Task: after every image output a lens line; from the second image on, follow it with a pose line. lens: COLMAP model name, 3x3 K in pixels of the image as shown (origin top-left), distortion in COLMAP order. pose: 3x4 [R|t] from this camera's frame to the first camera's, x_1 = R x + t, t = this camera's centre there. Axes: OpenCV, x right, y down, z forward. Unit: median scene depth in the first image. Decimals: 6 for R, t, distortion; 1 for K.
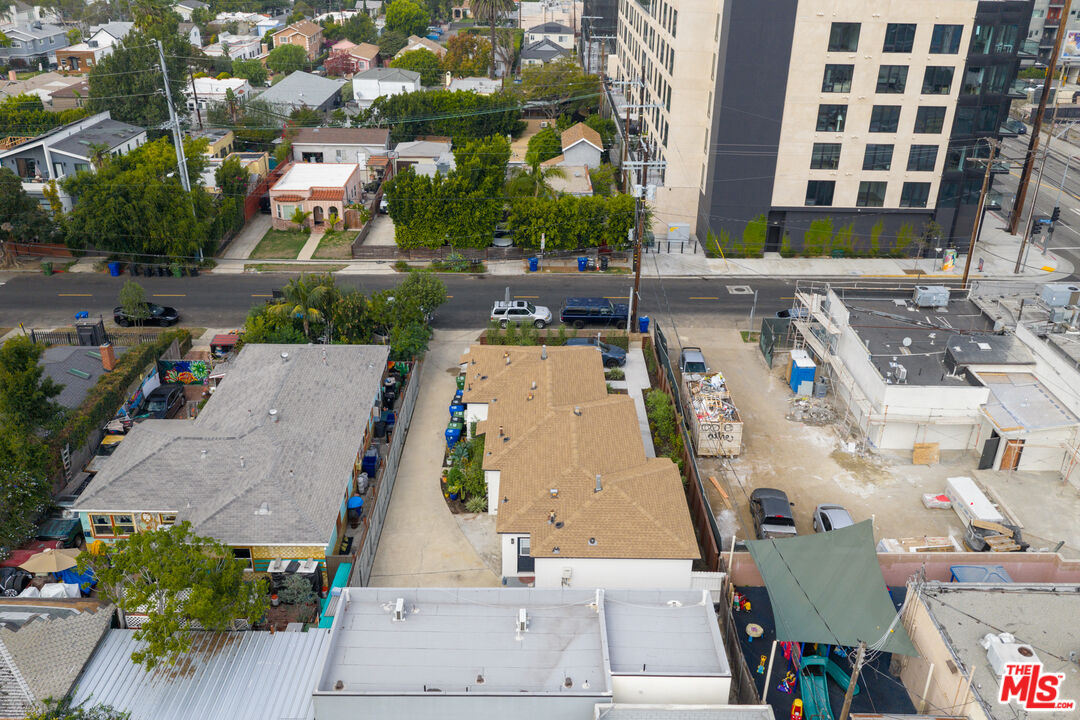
lens RADIAL K [[926.9, 0, 517.1], [0, 926.9, 370.9], [0, 0, 1]] dist [0.028202, -0.053013]
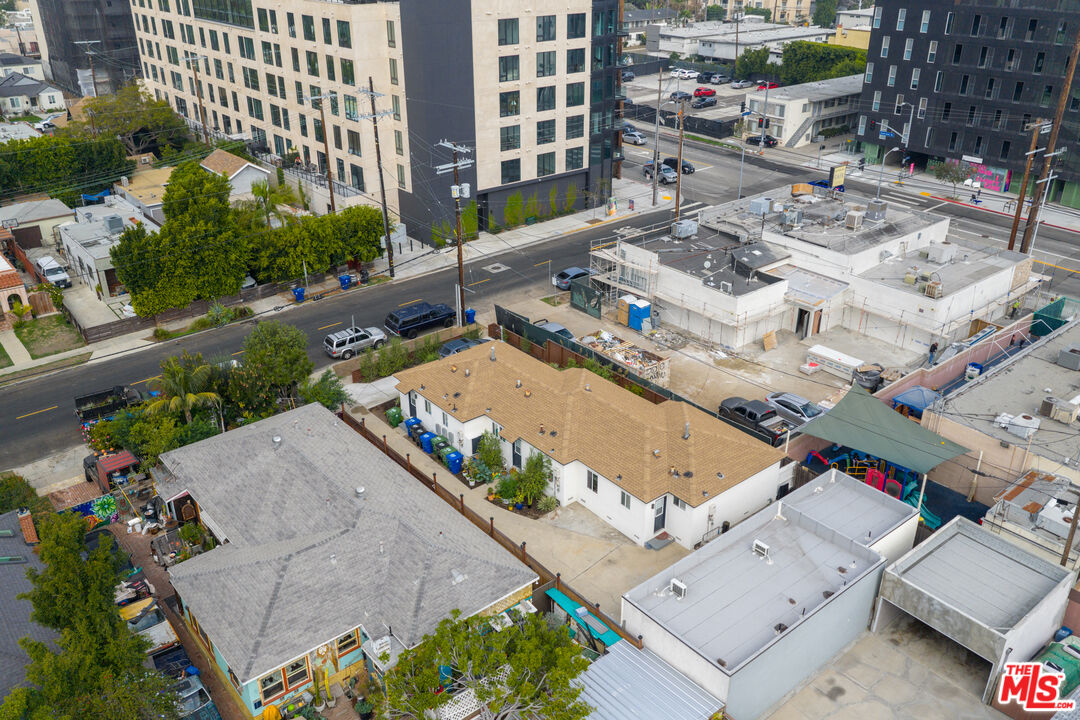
lens RADIAL K [[926.9, 0, 547.7], [0, 926.9, 356.1], [0, 0, 1]] dist [0.028202, -0.053013]
pose [[0.764310, -0.288400, 0.576763, -0.363265], [0.299077, 0.950939, 0.079171, -0.056494], [-0.571299, 0.111985, 0.813066, 0.093593]]
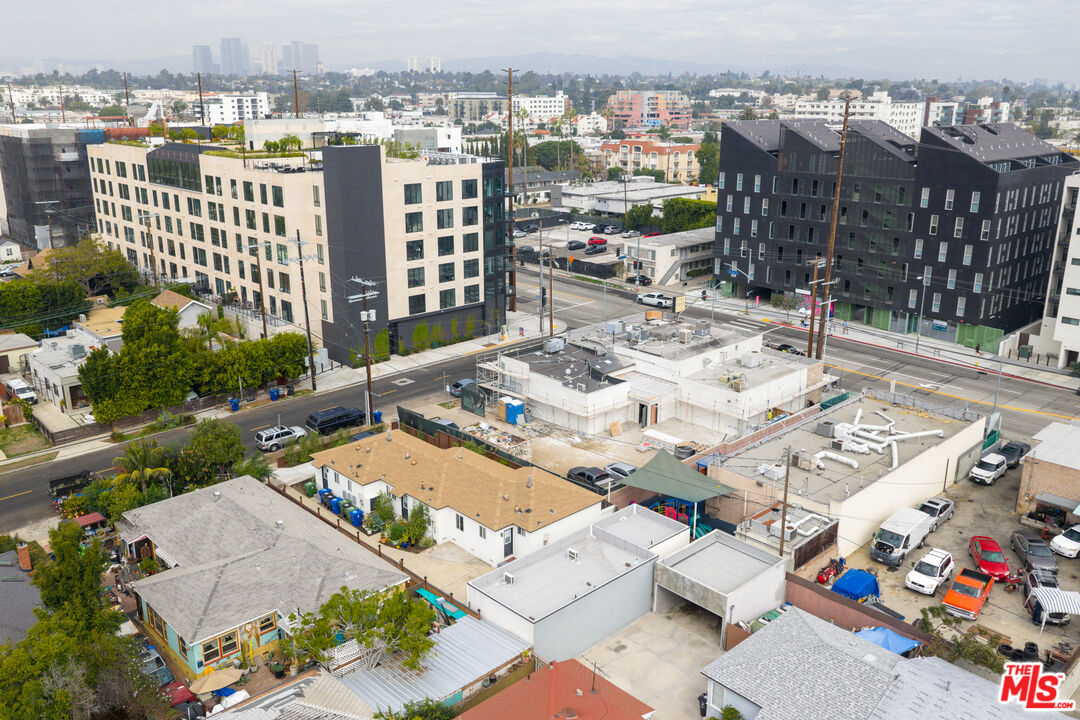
lens RADIAL K [[926.9, 0, 556.6], [0, 926.9, 347.6], [0, 0, 1]] dist [0.028202, -0.053013]
pose [[0.711216, -0.202320, 0.673230, -0.467813], [0.320459, 0.945703, -0.054336, 0.006930], [-0.625682, 0.254387, 0.737434, -0.108924]]
